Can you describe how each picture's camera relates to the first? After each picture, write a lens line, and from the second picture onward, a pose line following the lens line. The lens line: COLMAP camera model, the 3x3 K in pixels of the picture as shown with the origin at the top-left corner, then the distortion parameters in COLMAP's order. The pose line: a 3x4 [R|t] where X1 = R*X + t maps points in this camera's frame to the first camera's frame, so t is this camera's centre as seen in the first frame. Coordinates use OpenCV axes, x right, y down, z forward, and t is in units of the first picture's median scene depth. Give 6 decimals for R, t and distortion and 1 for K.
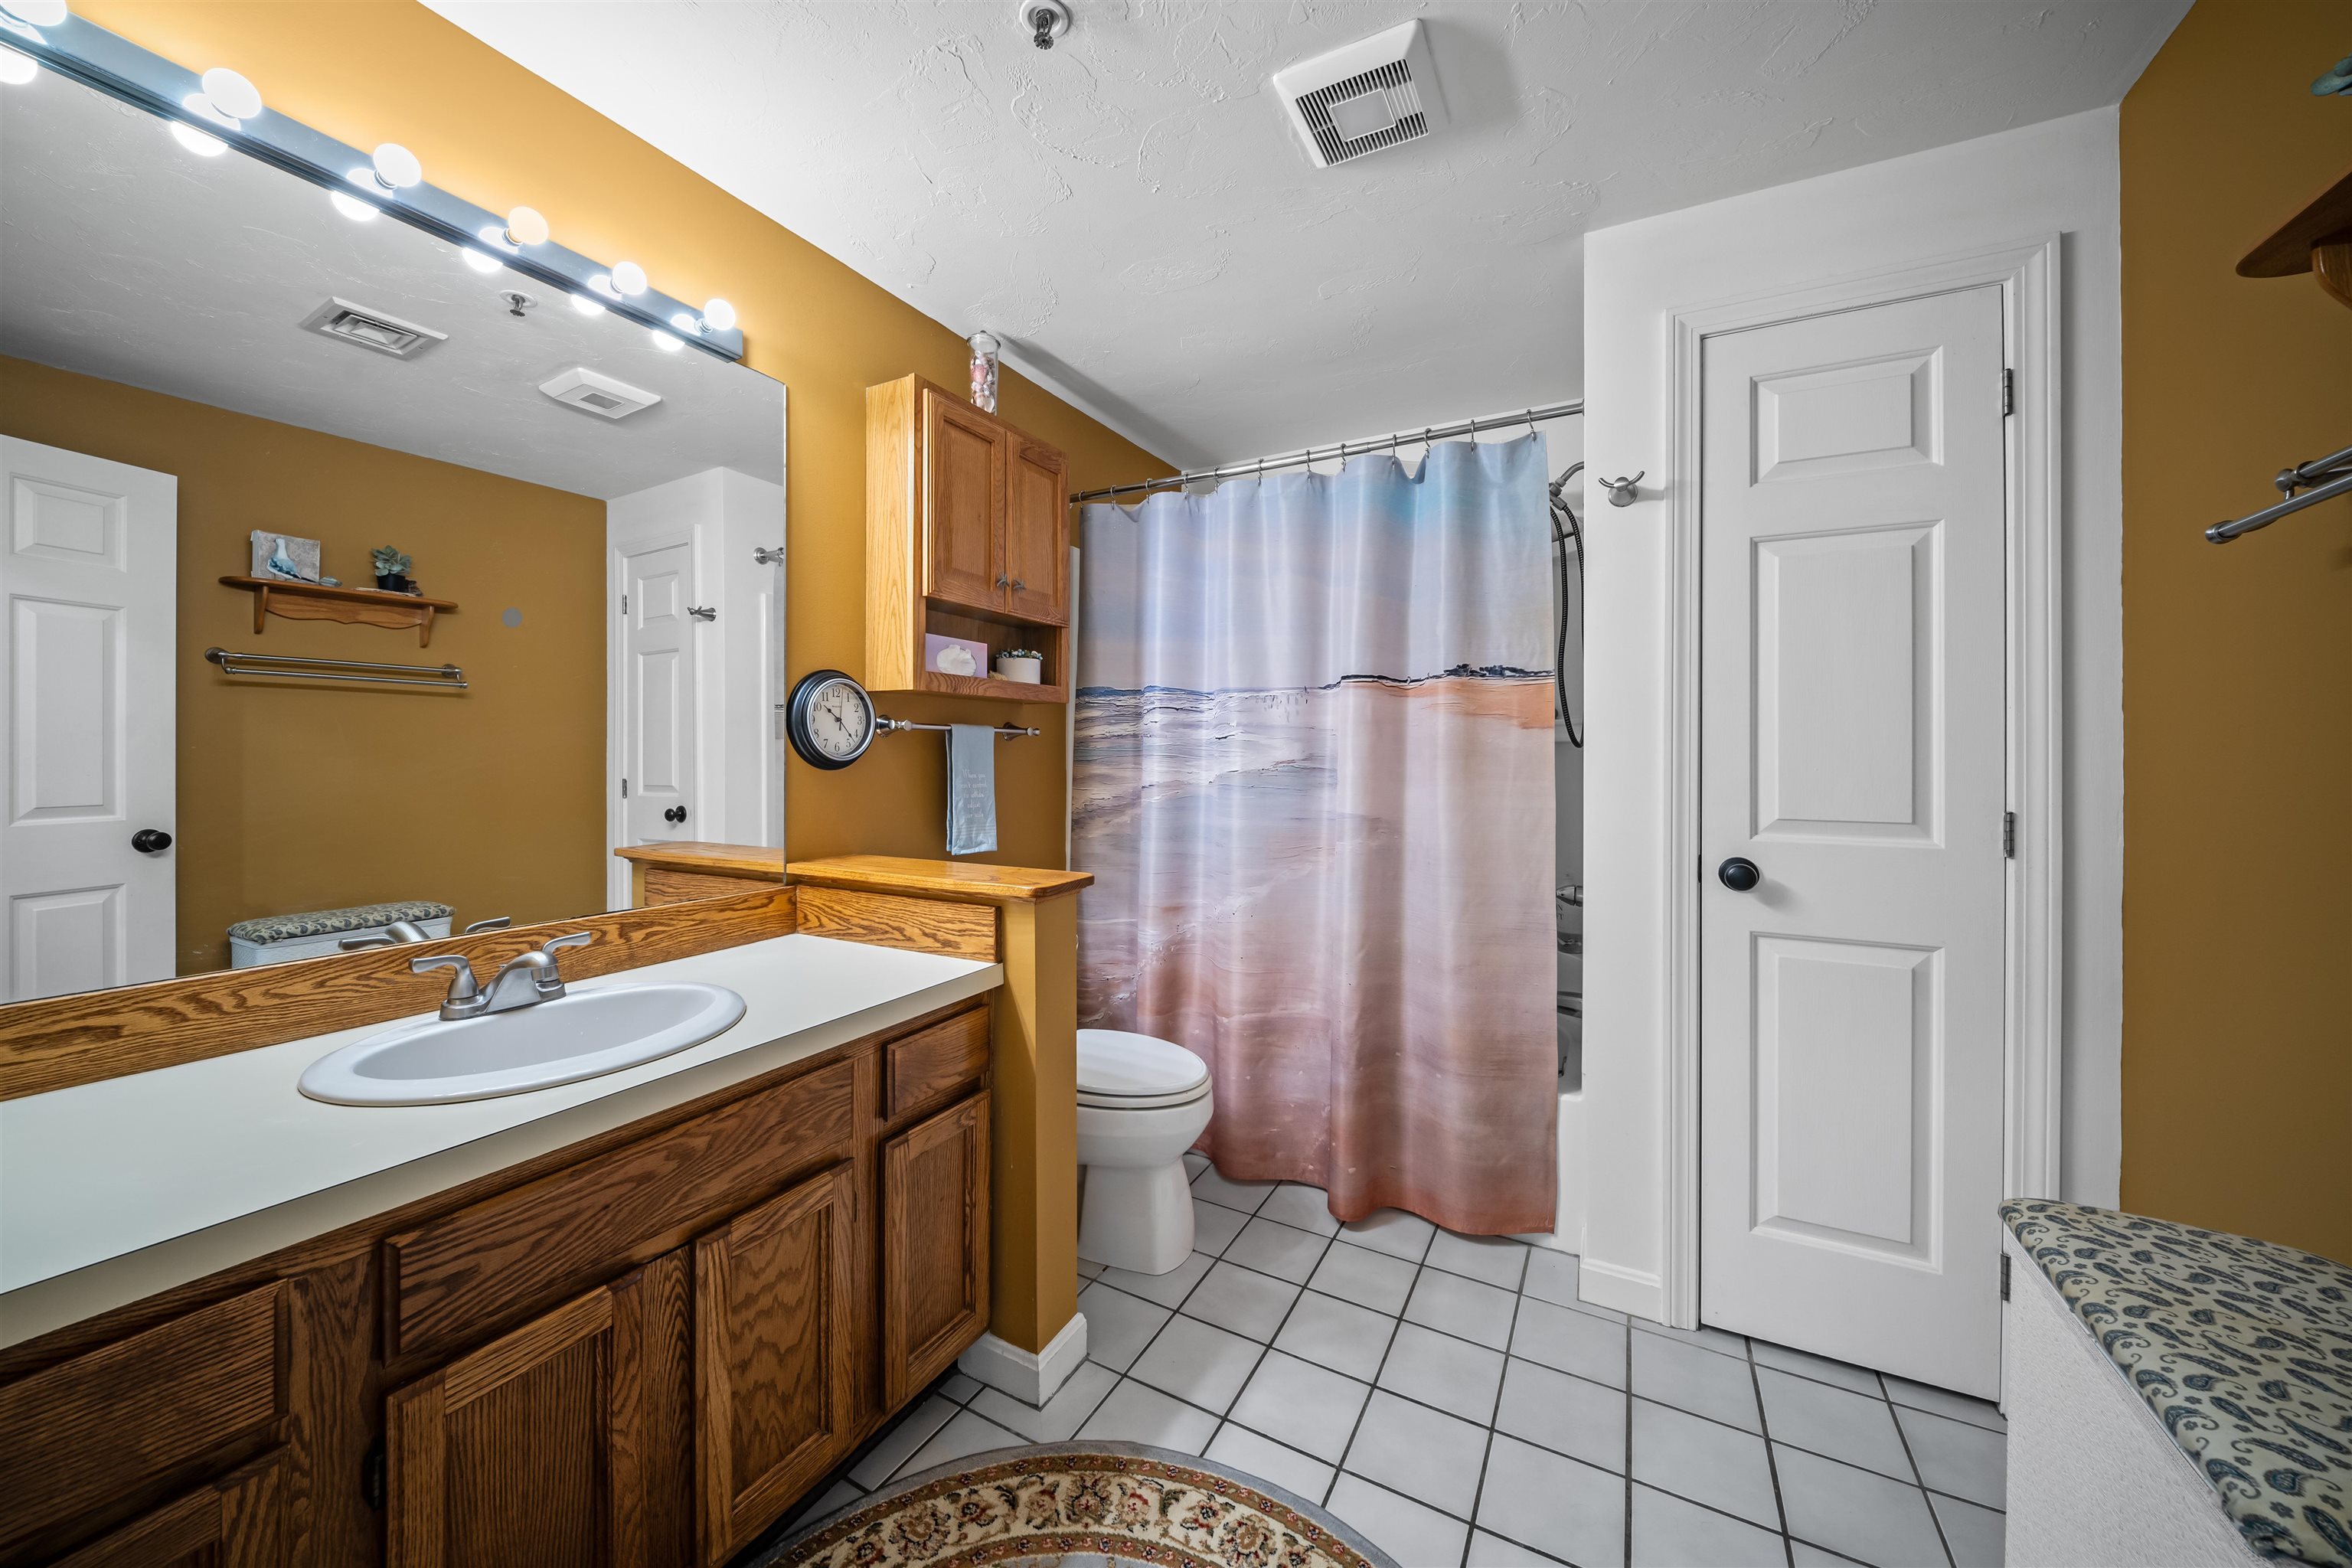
lens RADIAL K [[829.4, 0, 1159.8], [0, 829.4, 787.2], [0, 0, 1]] dist [0.001377, -0.004162]
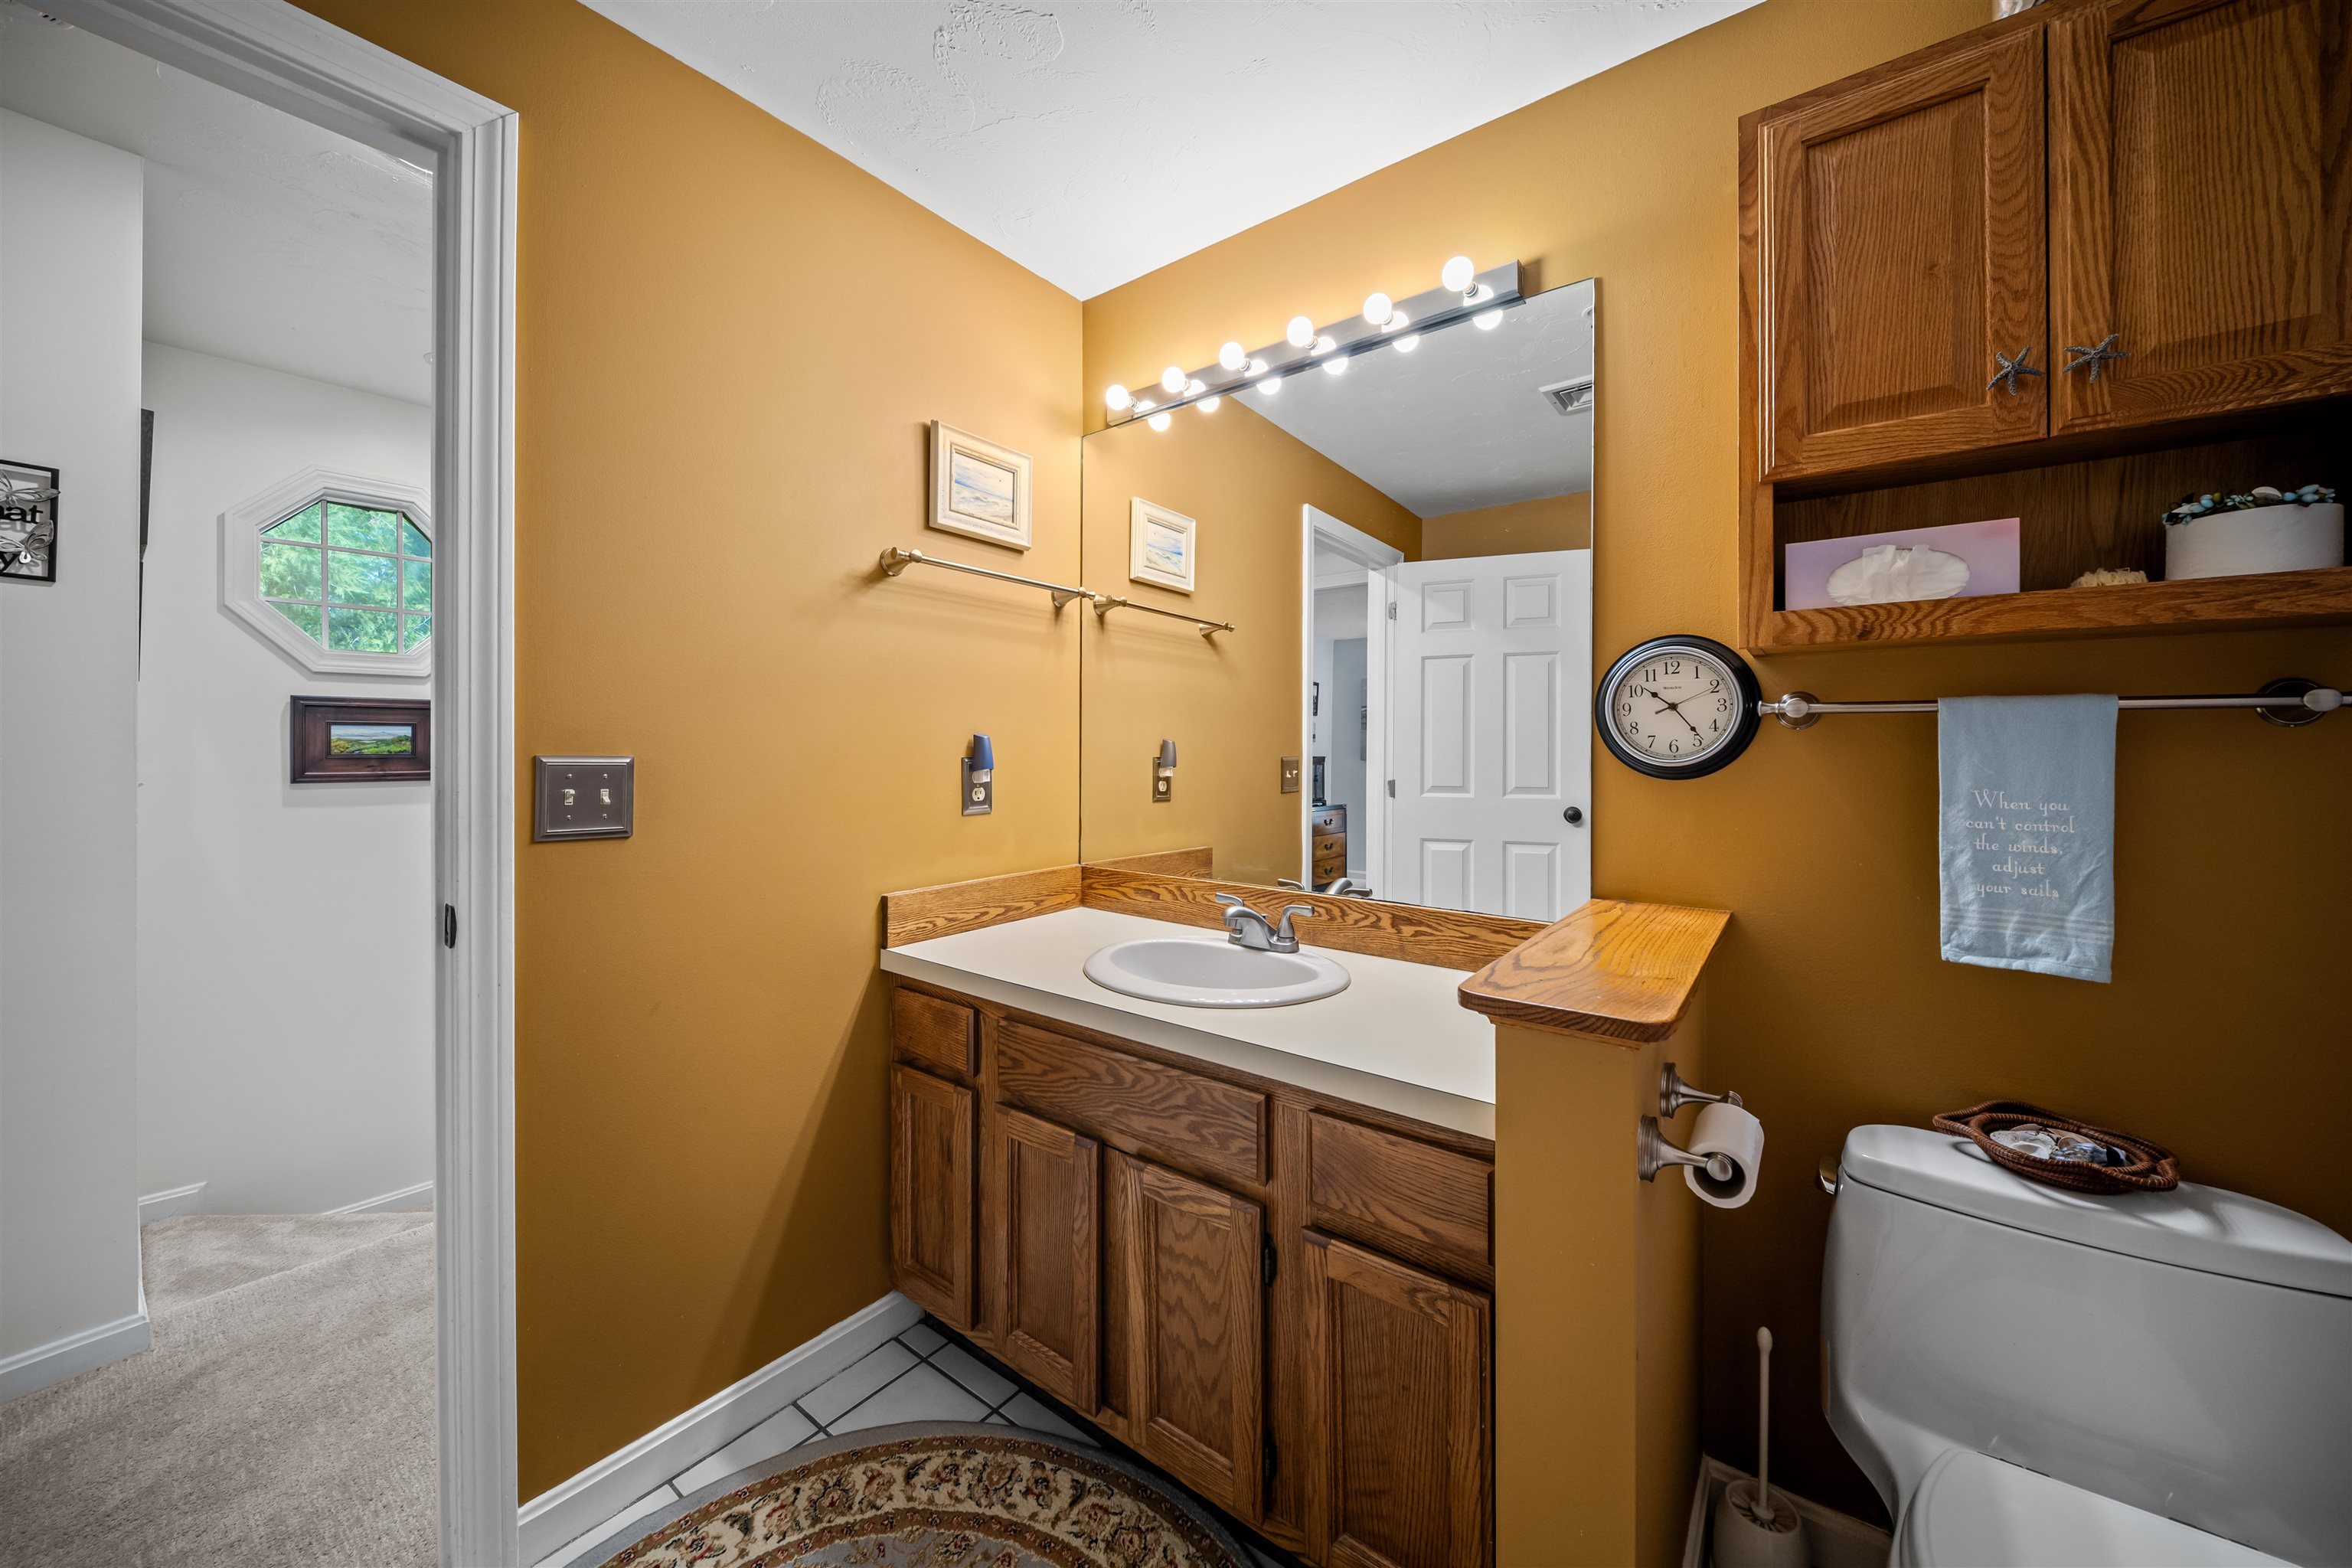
lens RADIAL K [[838.2, 0, 1182.0], [0, 838.2, 763.1], [0, 0, 1]] dist [0.027050, -0.014791]
pose [[-0.146663, 0.014037, -0.989087, 0.368625], [-0.039106, 0.999035, 0.019977, -0.033179], [0.988413, 0.041609, -0.145973, 0.705058]]
